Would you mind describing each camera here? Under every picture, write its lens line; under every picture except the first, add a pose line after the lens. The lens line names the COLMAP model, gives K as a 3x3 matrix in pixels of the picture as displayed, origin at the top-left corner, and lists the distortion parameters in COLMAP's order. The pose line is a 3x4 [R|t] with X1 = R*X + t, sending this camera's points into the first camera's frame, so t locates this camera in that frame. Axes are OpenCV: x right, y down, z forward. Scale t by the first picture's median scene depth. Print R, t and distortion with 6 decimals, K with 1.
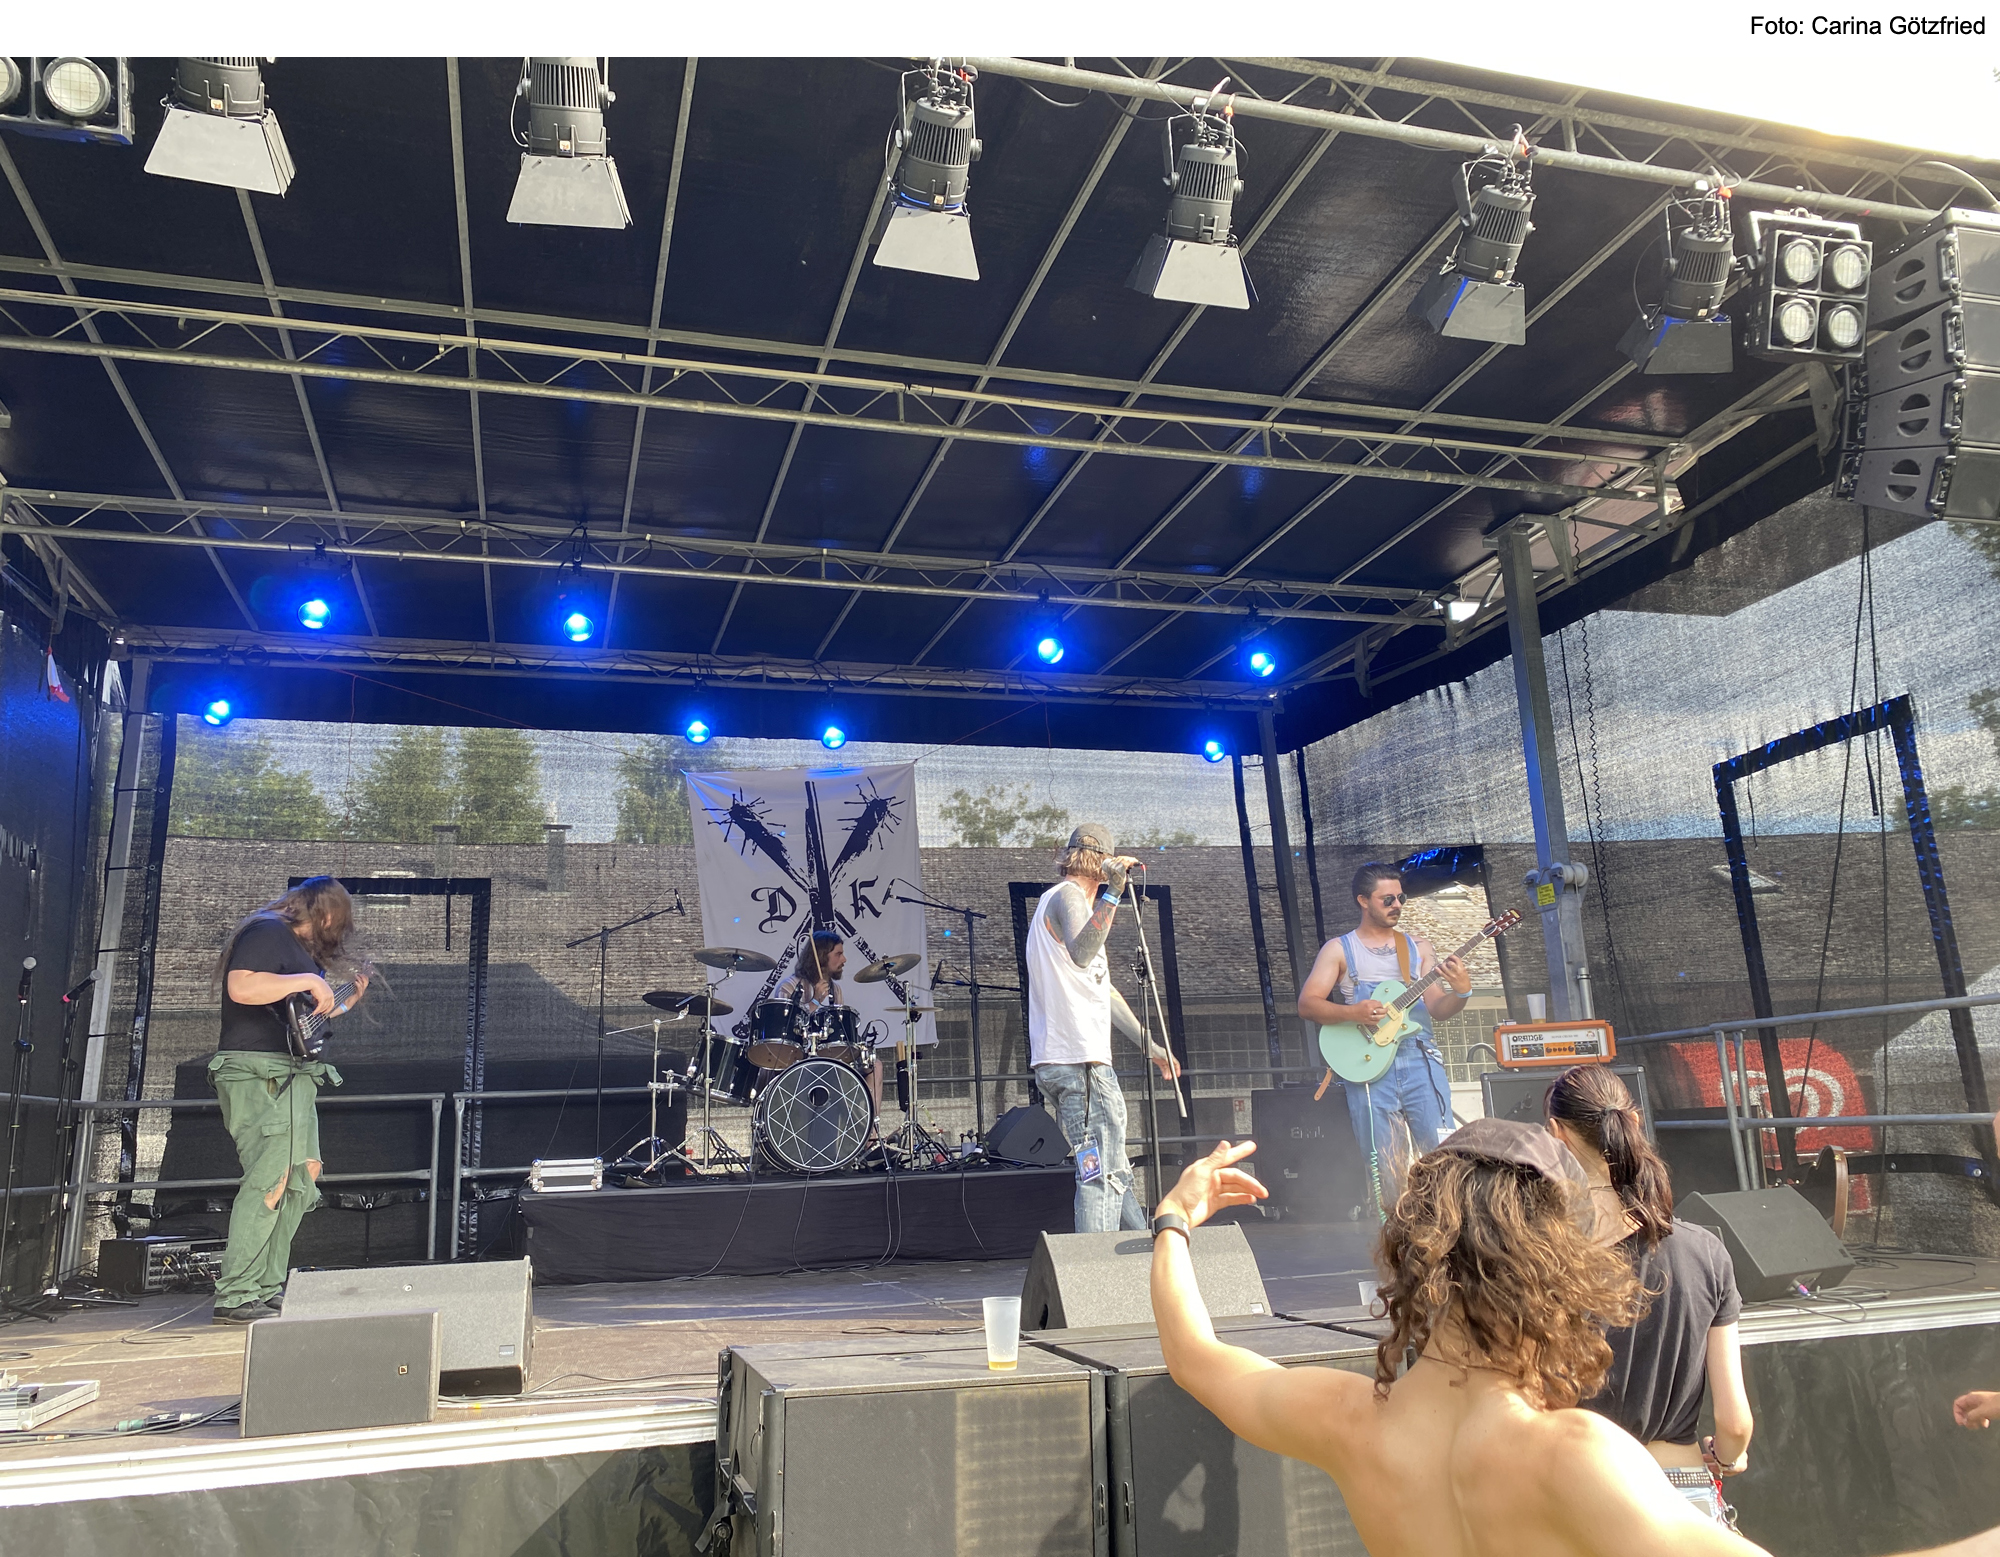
lens RADIAL K [[1516.0, 0, 990.4], [0, 1516.0, 786.4], [0, 0, 1]] dist [0.033829, -0.030893]
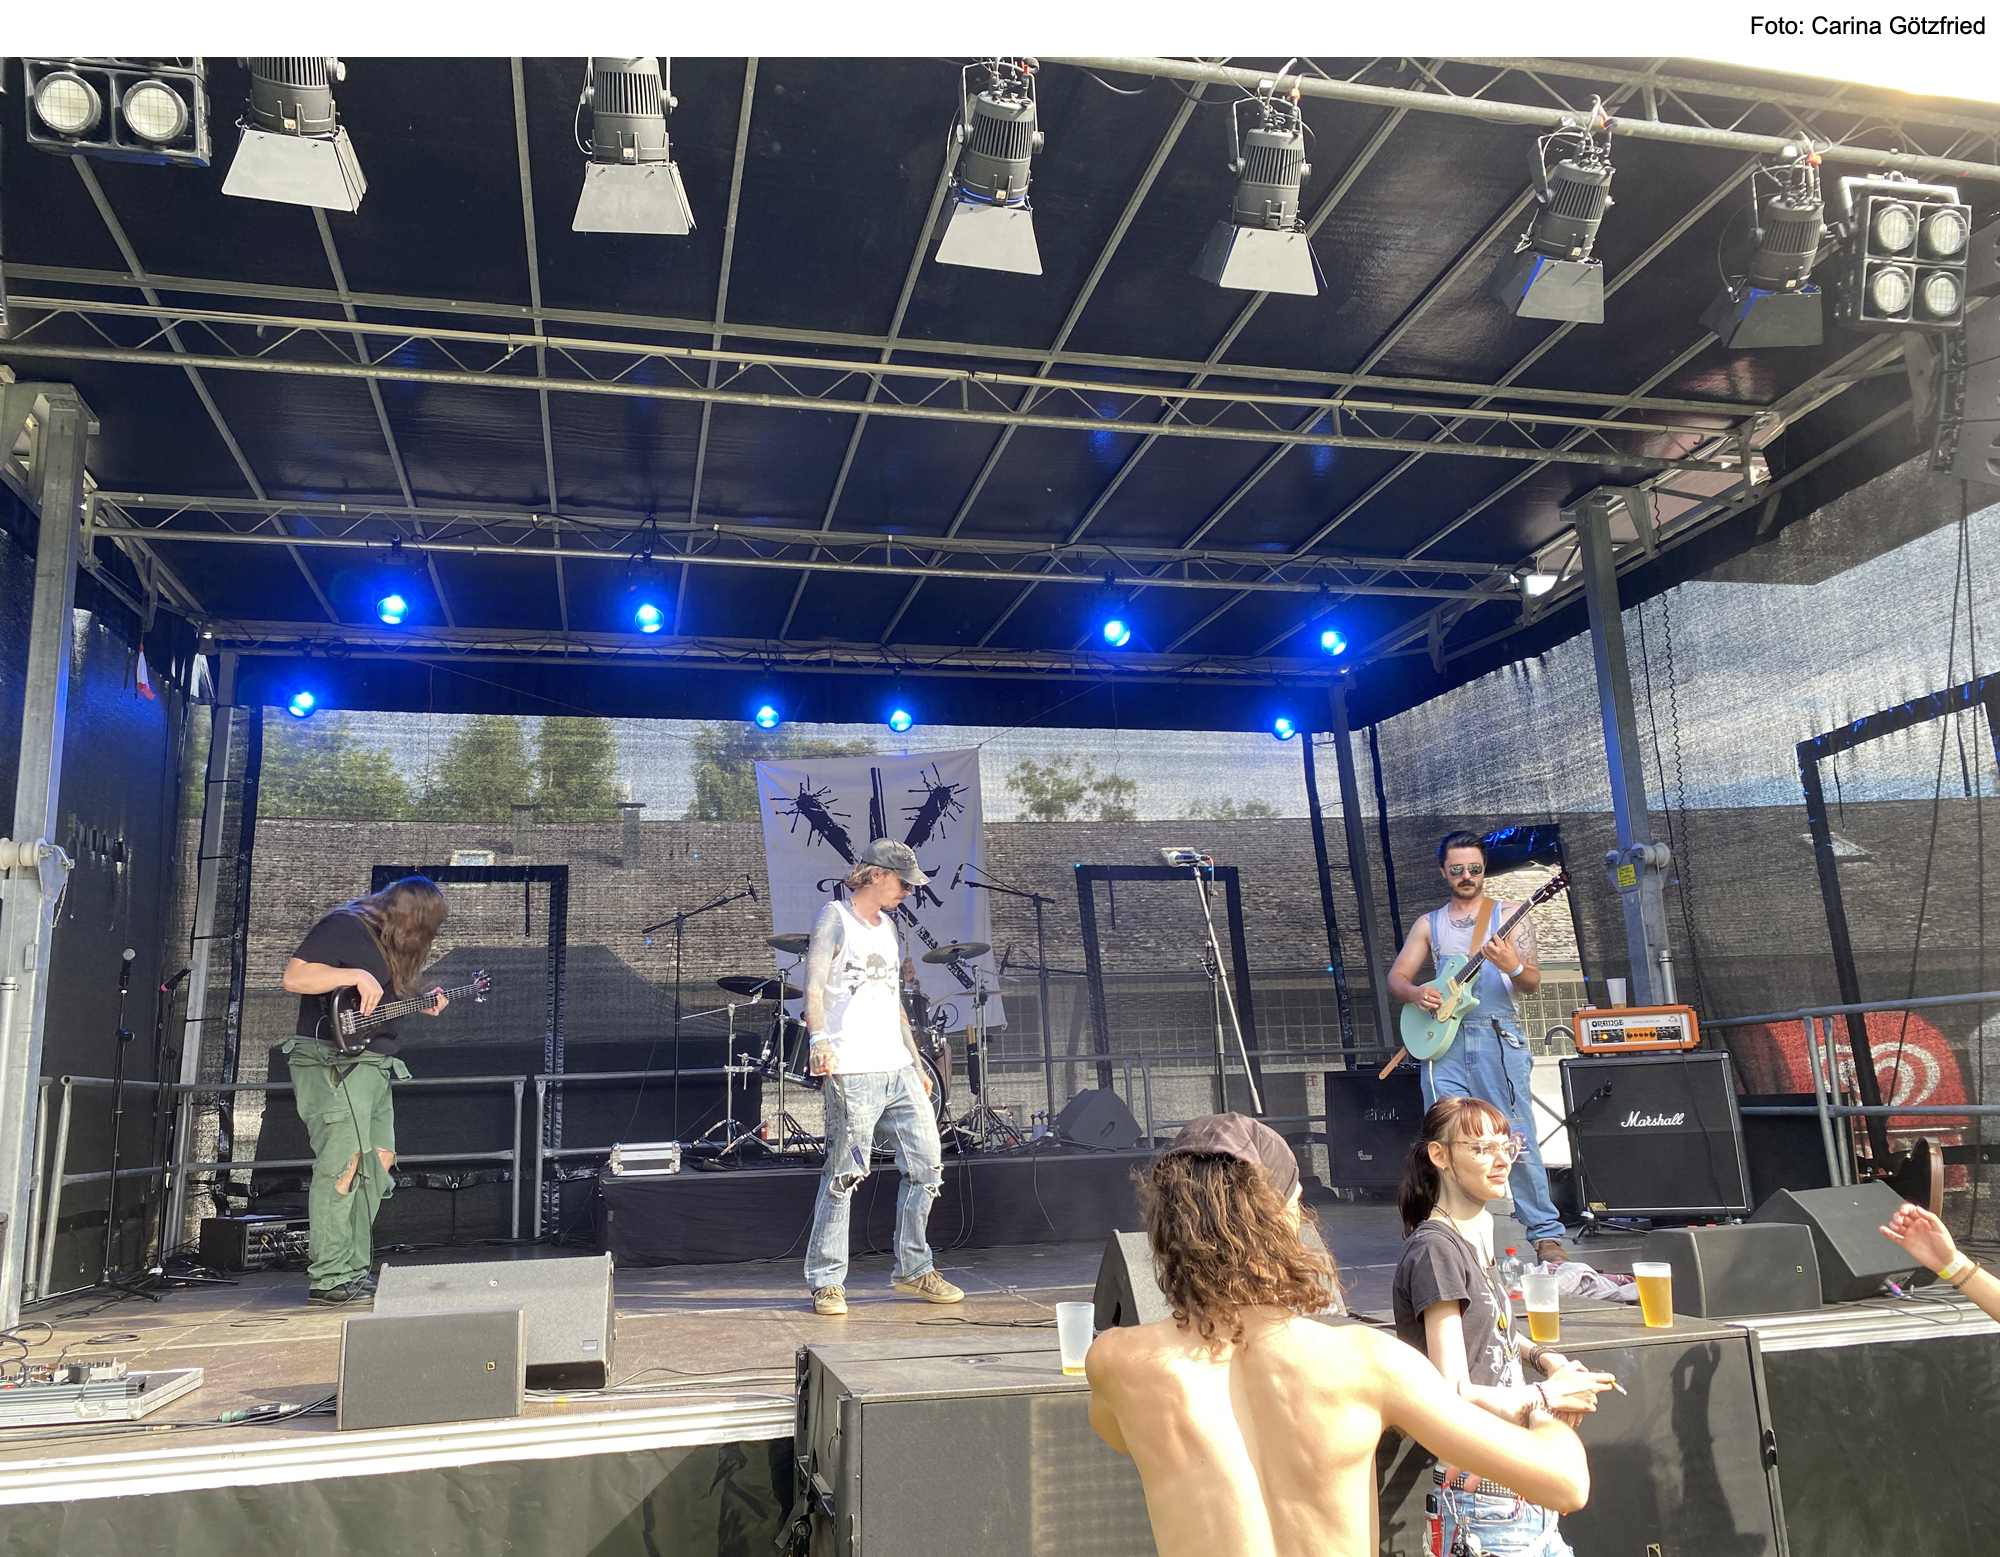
lens RADIAL K [[1516.0, 0, 982.3], [0, 1516.0, 786.5], [0, 0, 1]] dist [0.033829, -0.030893]
pose [[0.998713, -0.009353, -0.049855, -0.000108], [0.010367, 0.999744, 0.020110, -0.010376], [0.049654, -0.020600, 0.998554, 0.000342]]
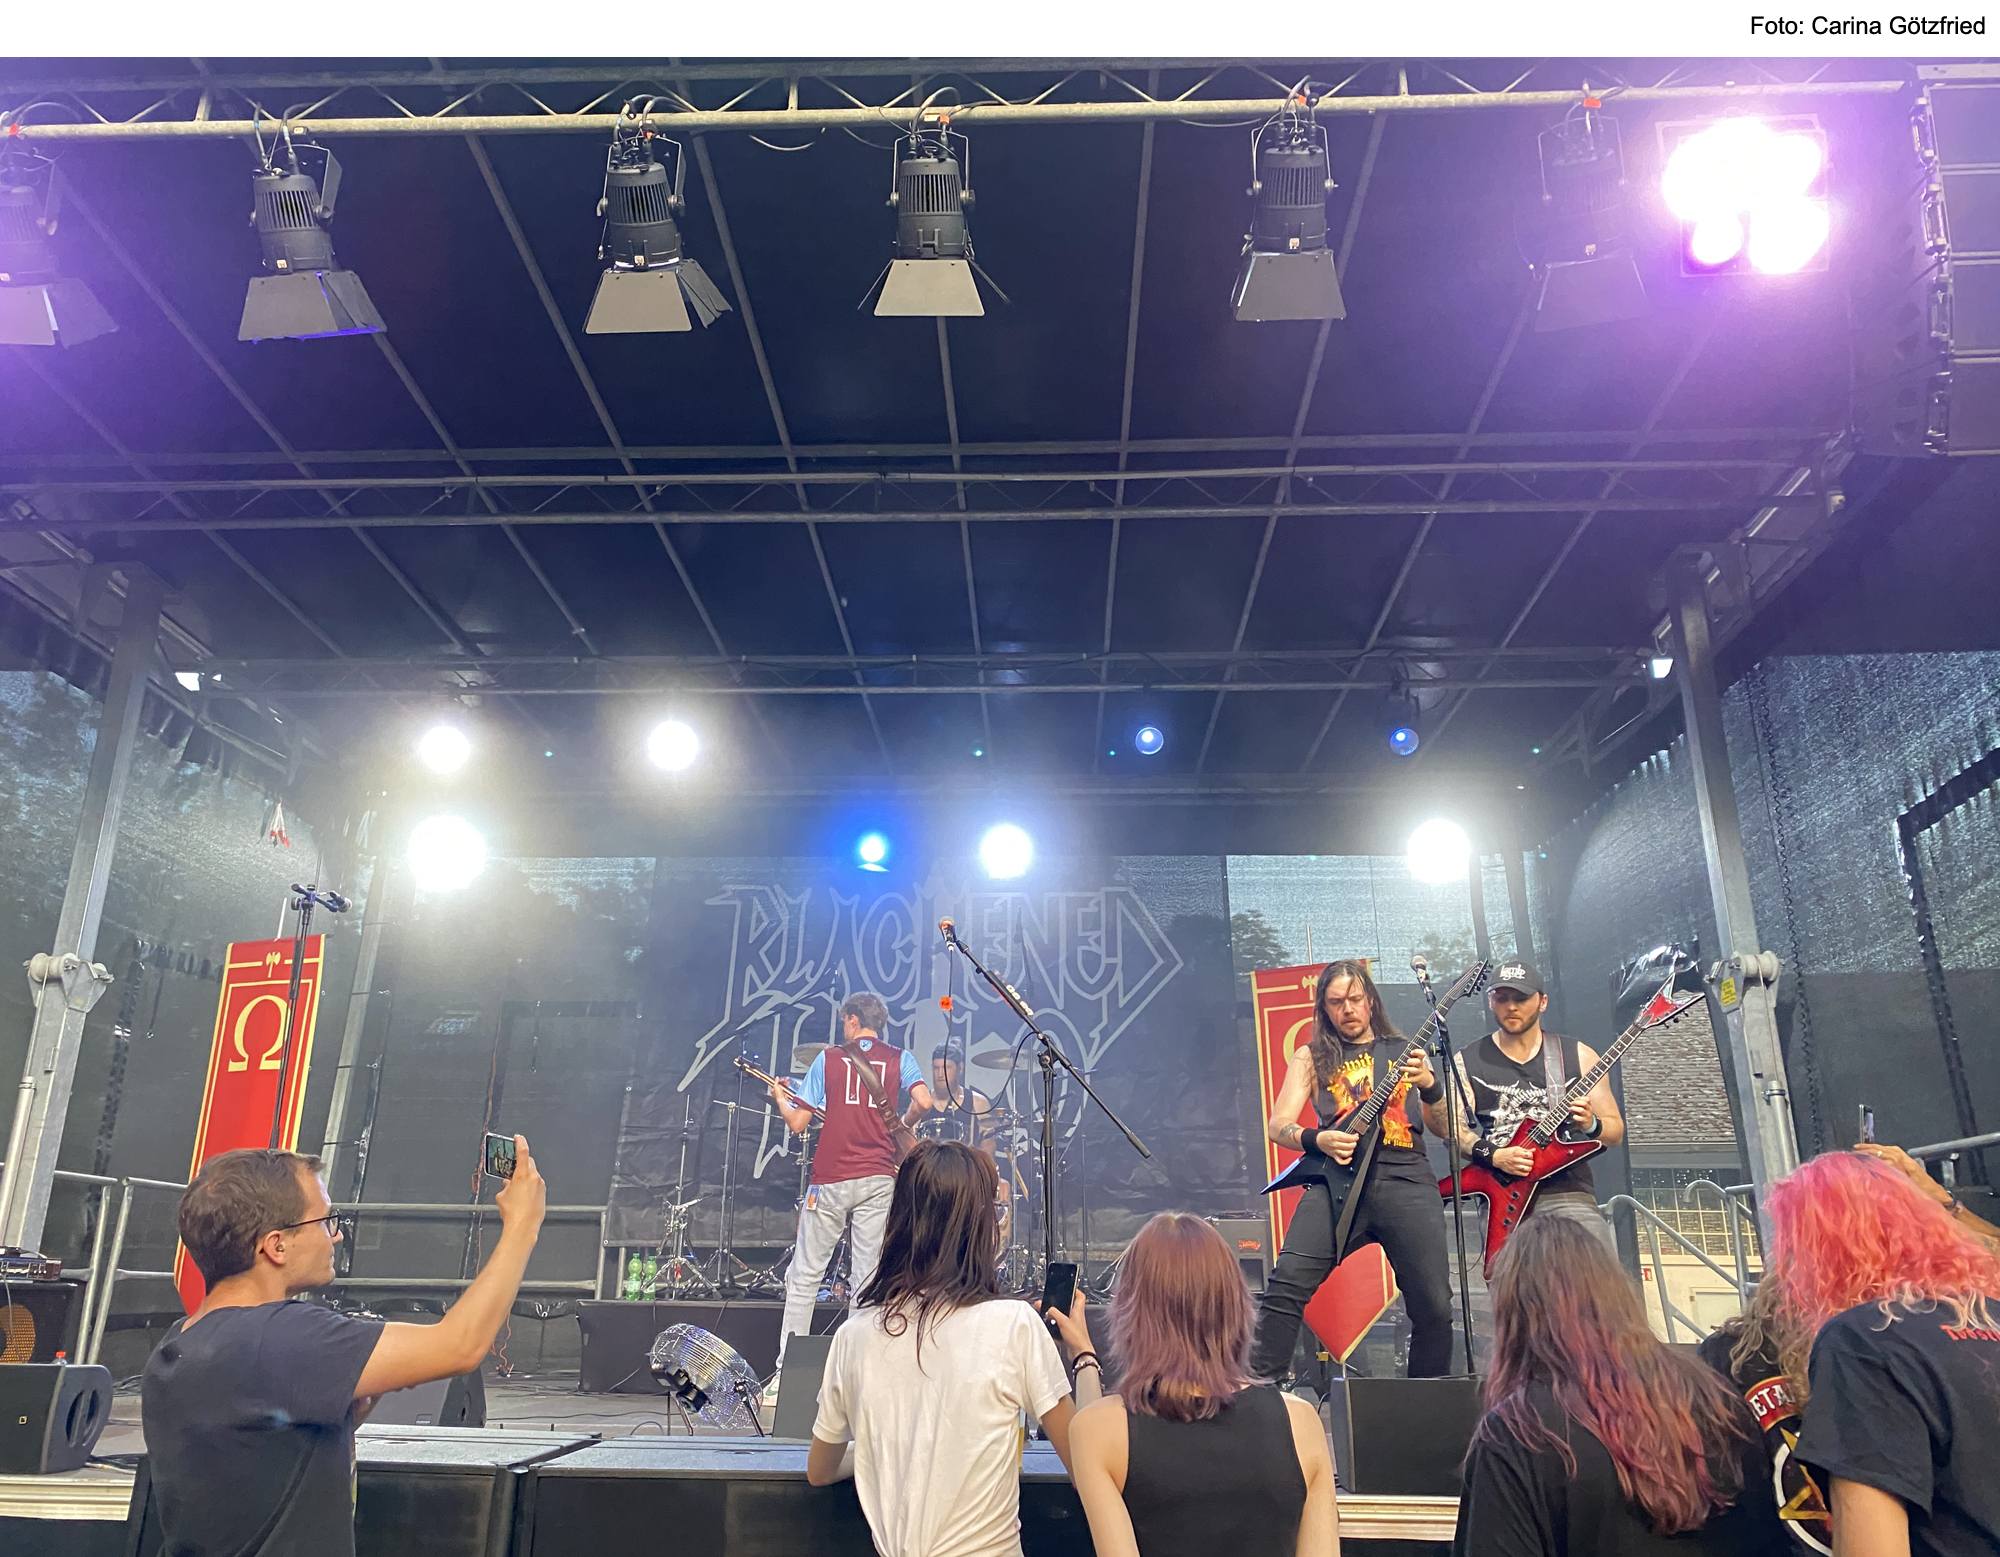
lens RADIAL K [[1516.0, 0, 988.2], [0, 1516.0, 796.6], [0, 0, 1]] dist [0.033829, -0.030893]
pose [[0.946360, -0.057604, -0.317938, 0.251293], [0.027650, 0.994809, -0.097936, 0.035477], [0.321929, 0.083892, 0.943040, 0.086830]]
